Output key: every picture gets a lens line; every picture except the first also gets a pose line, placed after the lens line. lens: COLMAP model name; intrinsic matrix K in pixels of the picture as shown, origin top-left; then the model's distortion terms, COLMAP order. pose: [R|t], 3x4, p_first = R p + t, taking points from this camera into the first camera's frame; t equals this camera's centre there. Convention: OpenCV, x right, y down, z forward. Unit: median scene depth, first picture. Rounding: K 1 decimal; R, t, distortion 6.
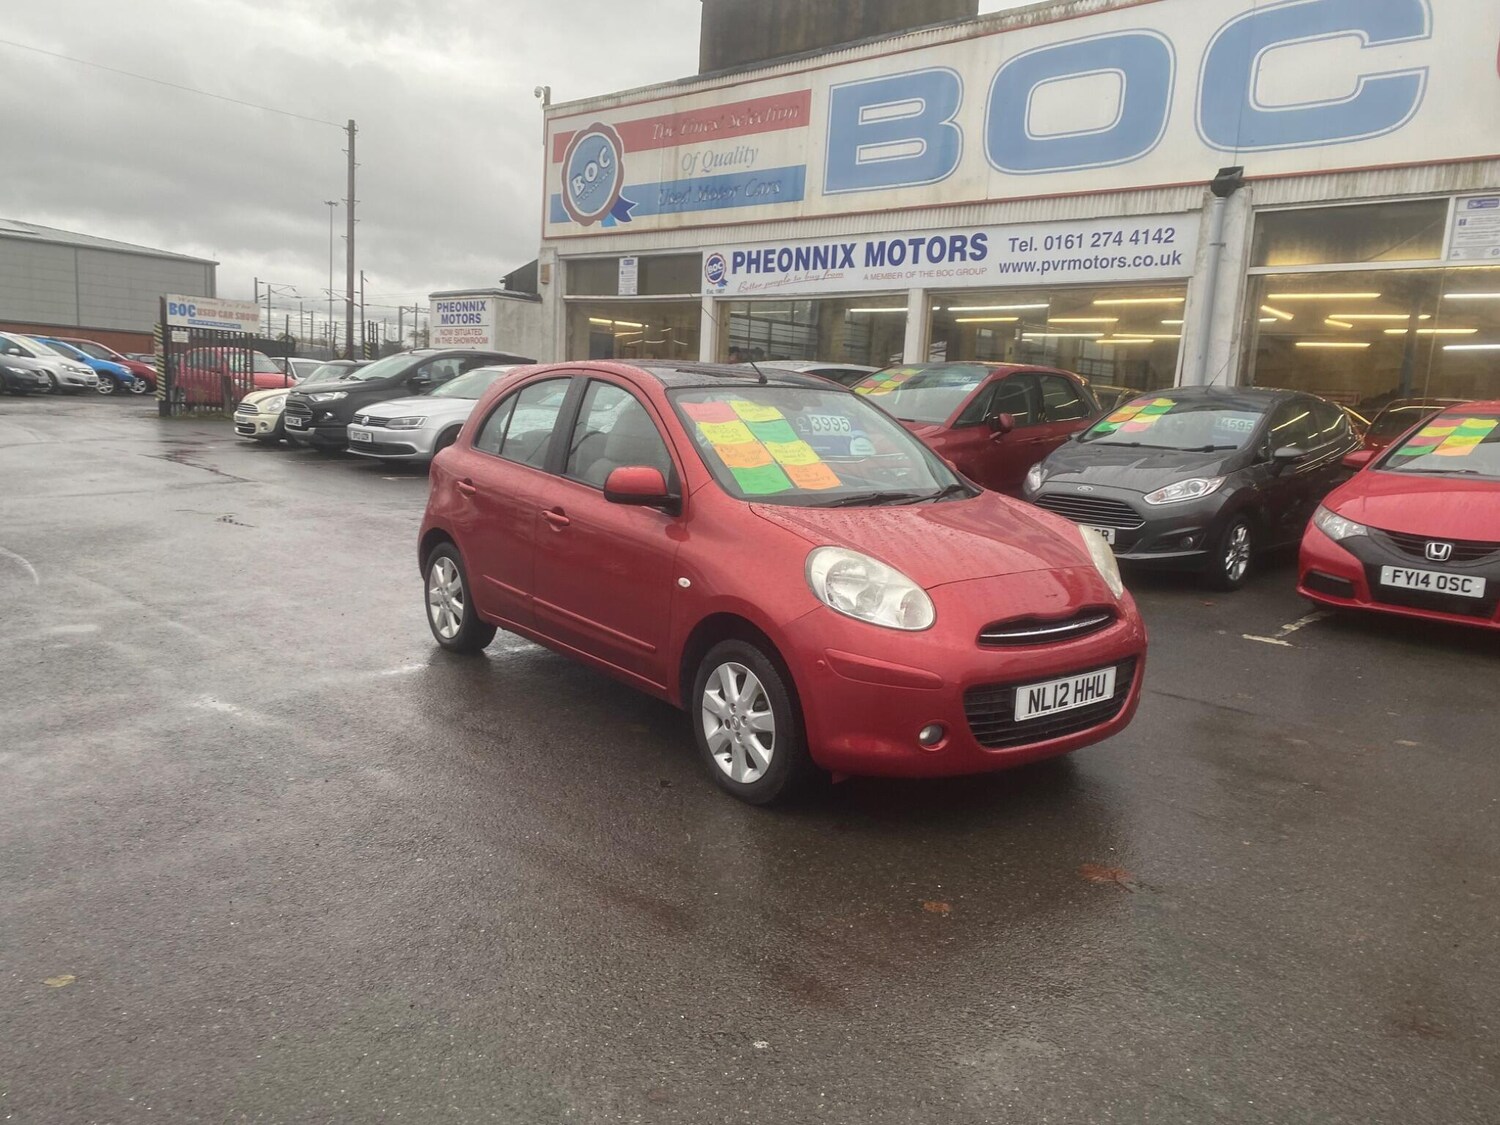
lens RADIAL K [[1202.8, 0, 738.9], [0, 1202.8, 572.4], [0, 0, 1]] dist [0.059581, -0.103531]
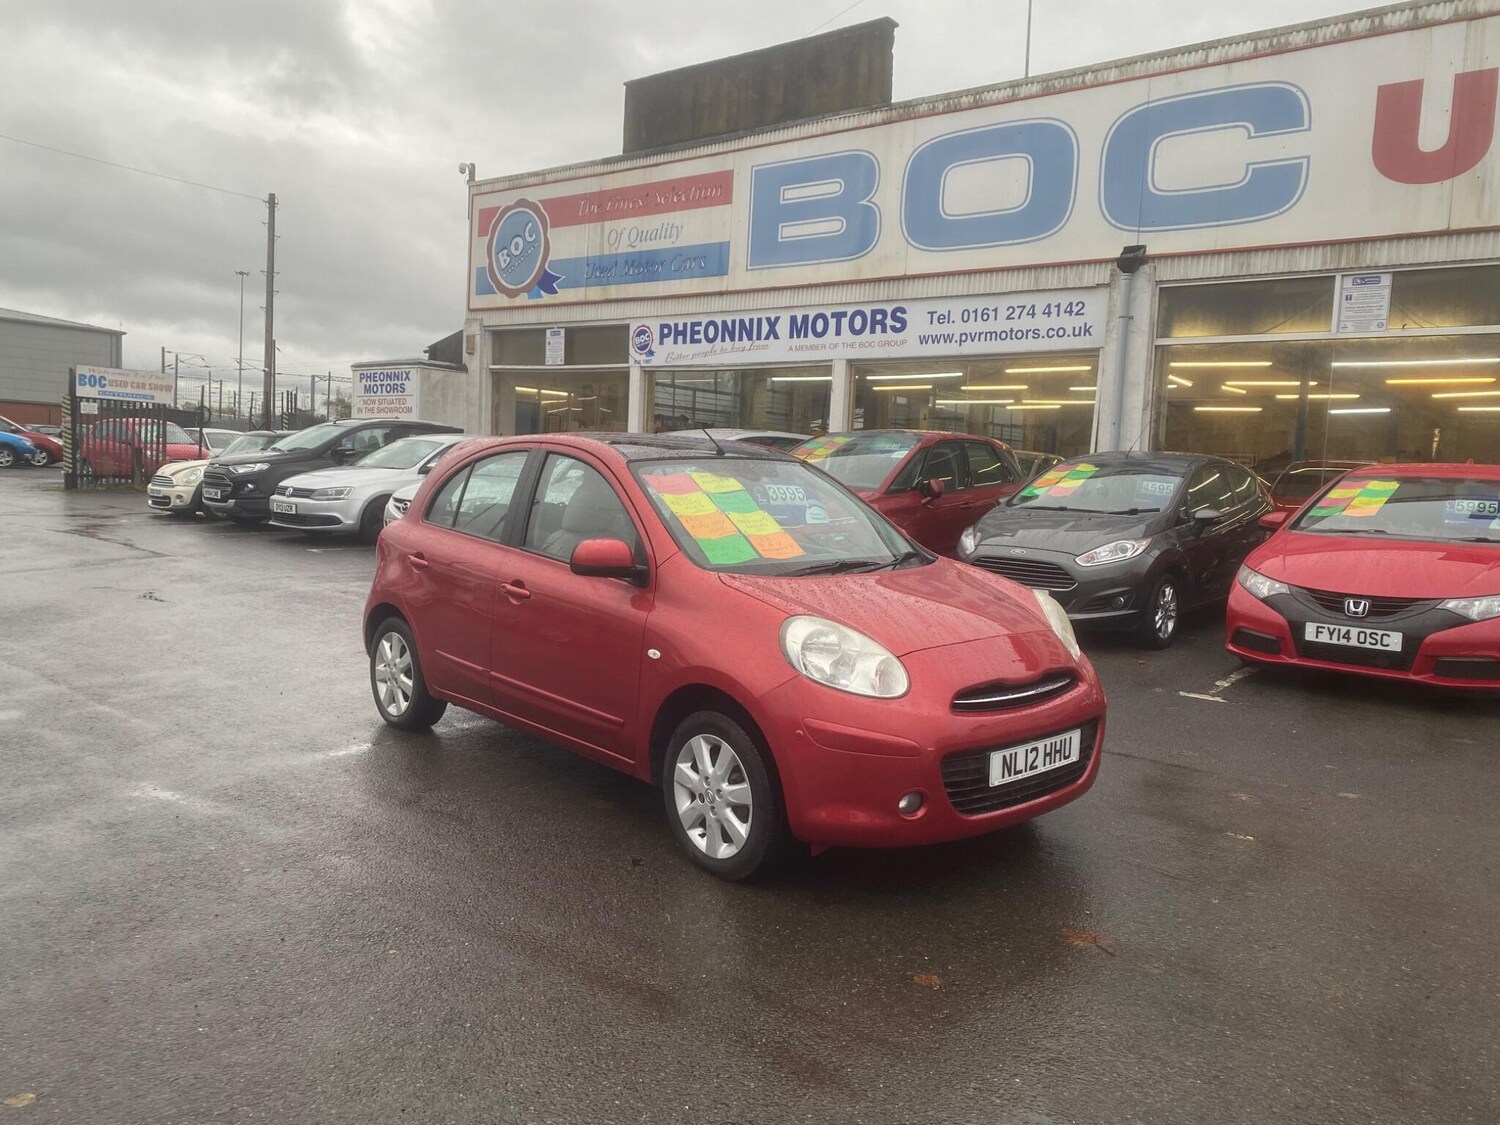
lens RADIAL K [[1195.1, 0, 744.7], [0, 1195.1, 539.2], [0, 0, 1]] dist [0.145026, -0.393112]
pose [[0.996934, -0.013902, 0.076999, -0.017664], [0.019993, 0.996682, -0.078901, -0.002644], [-0.075646, 0.080198, 0.993904, -0.001710]]
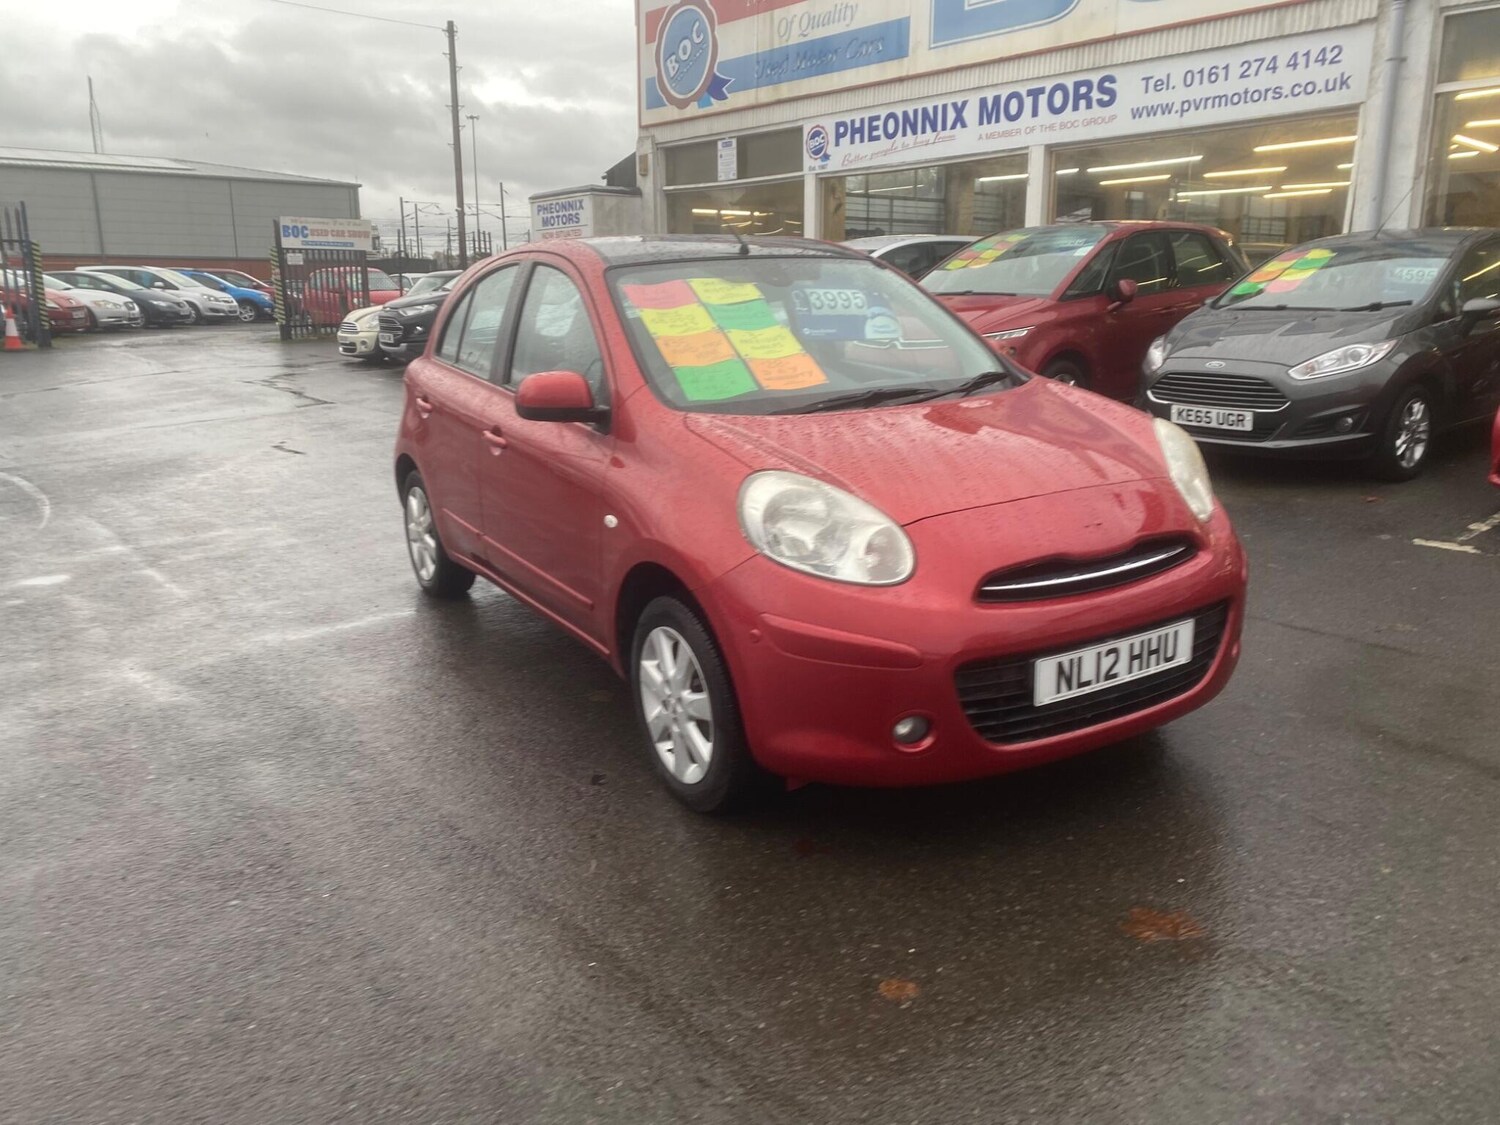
lens RADIAL K [[1180.0, 0, 742.8], [0, 1180.0, 553.2], [0, 0, 1]] dist [0.011541, -0.000977]
pose [[0.989082, -0.031603, -0.143939, 0.056369], [0.042058, 0.996647, 0.070183, -0.007833], [0.141239, -0.075471, 0.987095, 0.103764]]
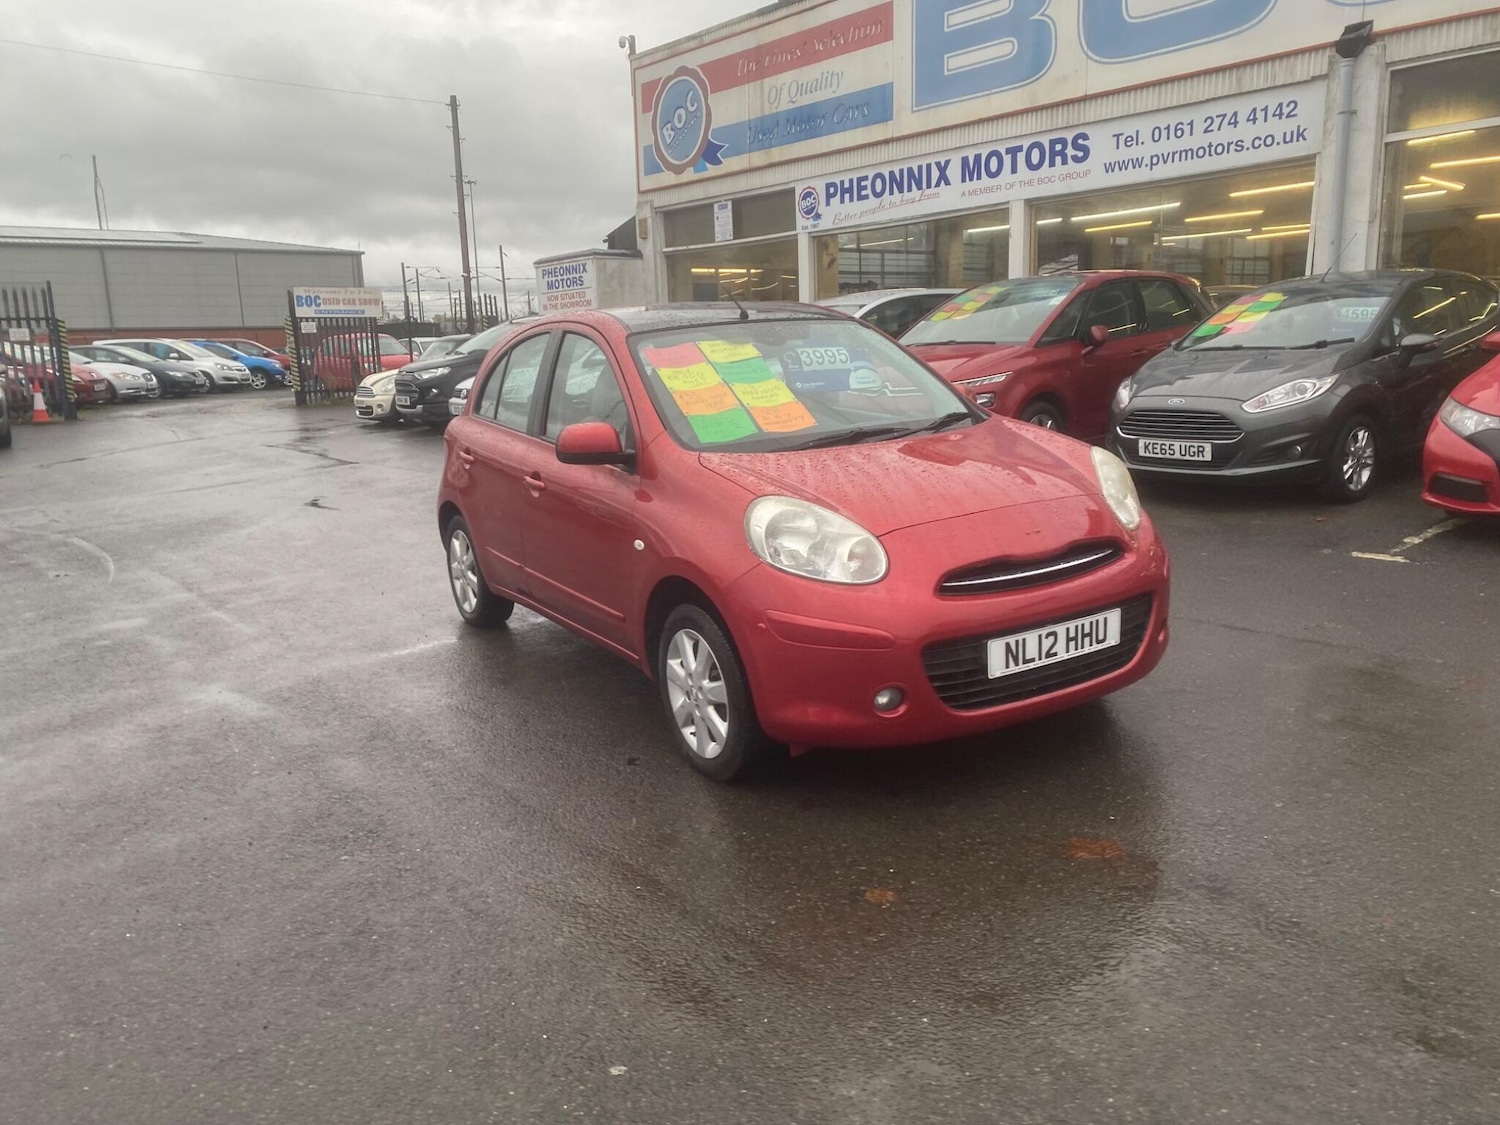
lens RADIAL K [[1200.5, 0, 739.6], [0, 1200.5, 570.4], [0, 0, 1]] dist [0.019282, -0.008890]
pose [[0.986584, -0.064603, -0.149926, 0.065028], [0.071055, 0.996745, 0.038078, -0.000481], [0.146978, -0.048220, 0.987964, 0.039568]]
